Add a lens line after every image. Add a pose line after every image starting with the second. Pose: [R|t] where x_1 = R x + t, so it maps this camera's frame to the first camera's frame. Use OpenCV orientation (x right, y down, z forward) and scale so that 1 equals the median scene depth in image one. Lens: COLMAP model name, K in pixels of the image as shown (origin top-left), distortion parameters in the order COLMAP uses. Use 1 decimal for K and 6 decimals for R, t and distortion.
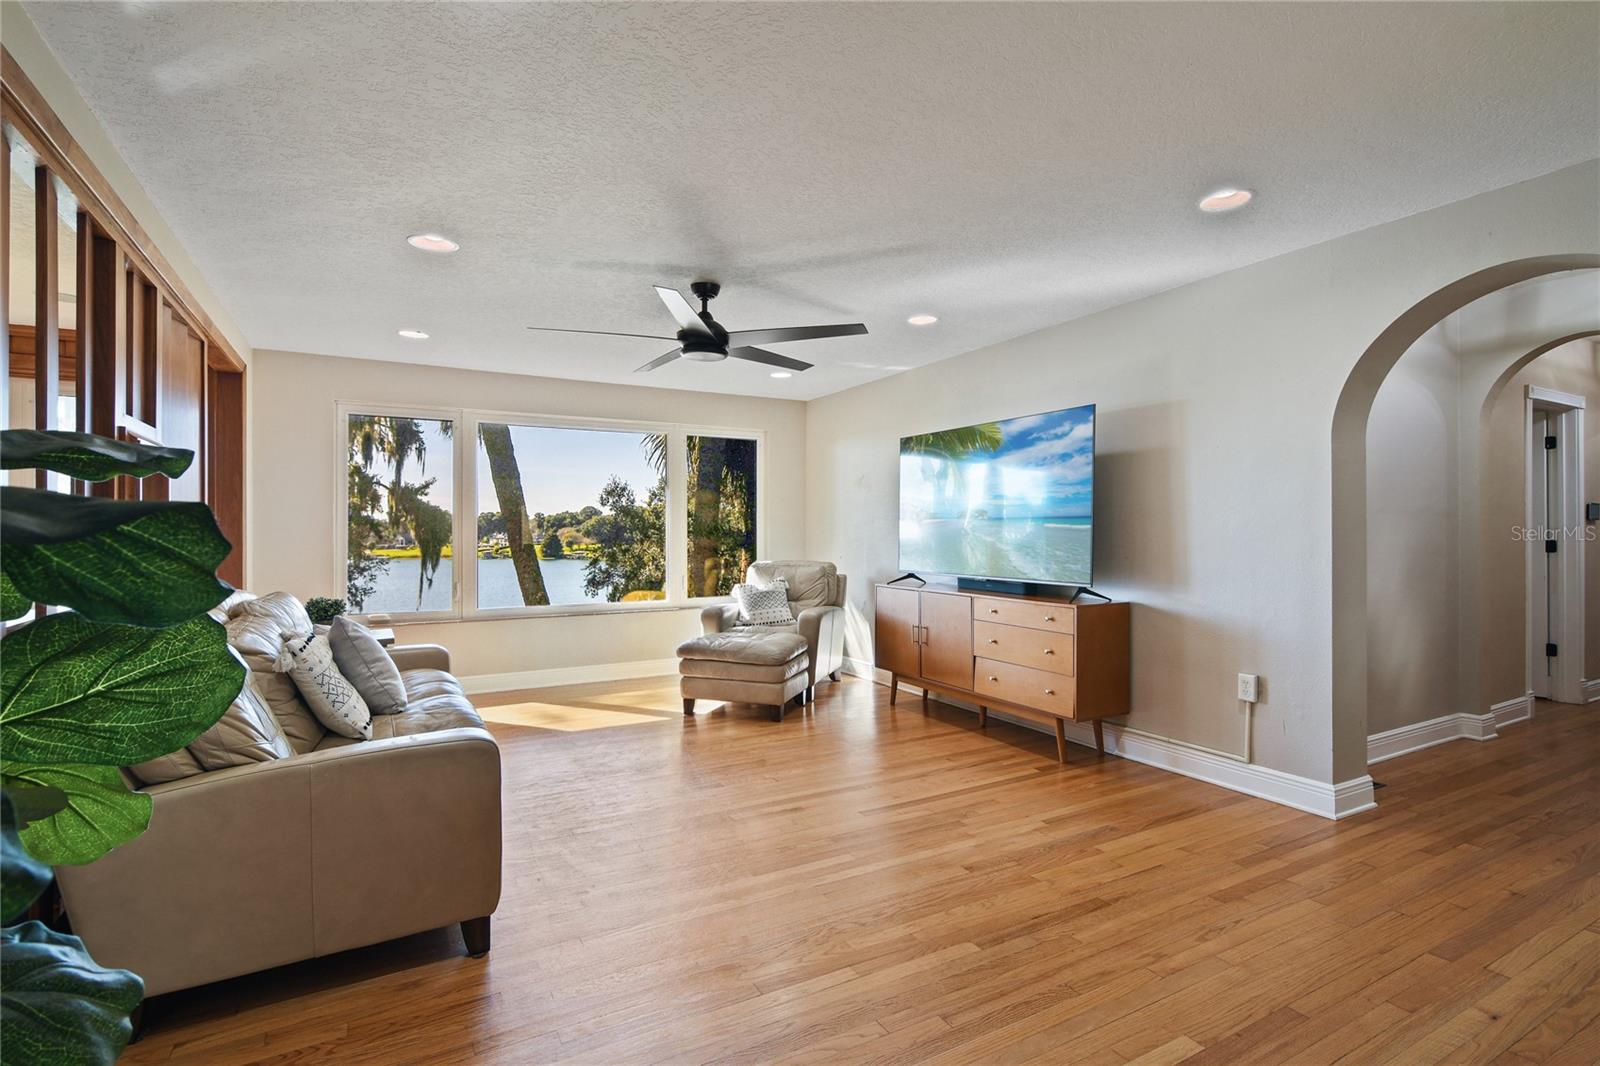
lens RADIAL K [[770.1, 0, 804.9], [0, 770.1, 532.6], [0, 0, 1]] dist [0.001007, -0.000239]
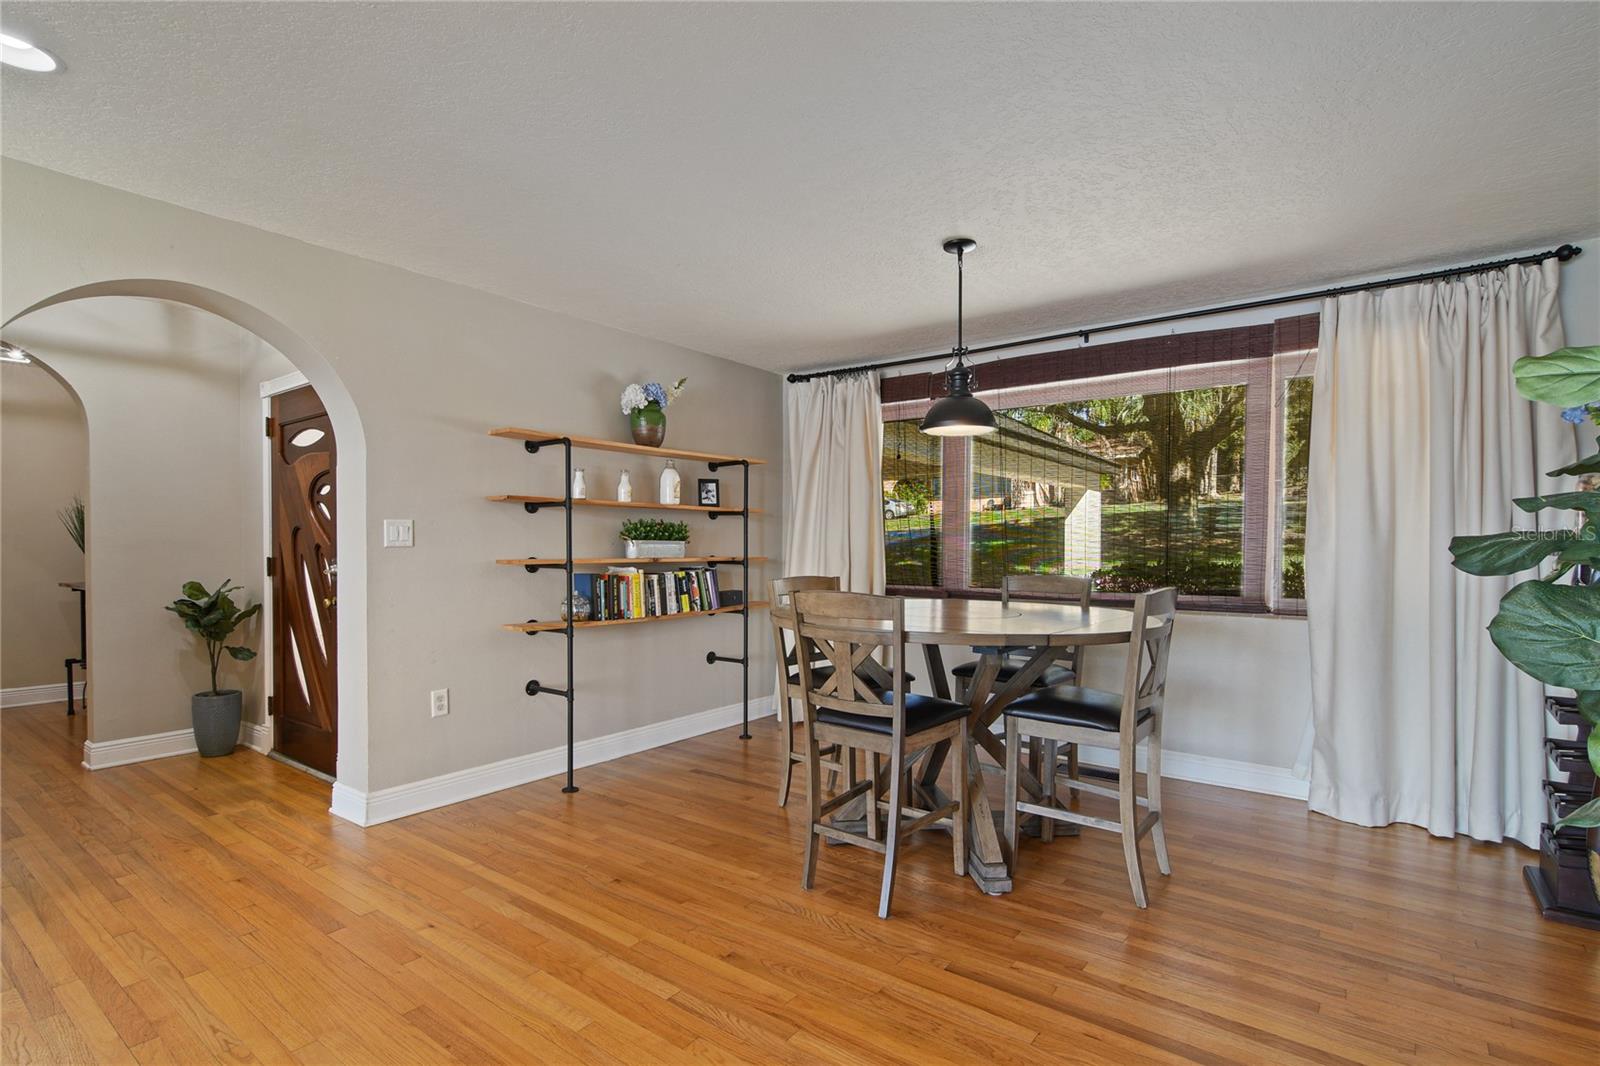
lens RADIAL K [[770.1, 0, 810.6], [0, 770.1, 546.2], [0, 0, 1]] dist [0.001007, -0.000239]
pose [[-0.396122, 0.007819, 0.918164, -0.354962], [0.003984, 0.999969, -0.006797, 0.013443], [-0.918189, 0.000965, -0.396141, 0.642844]]
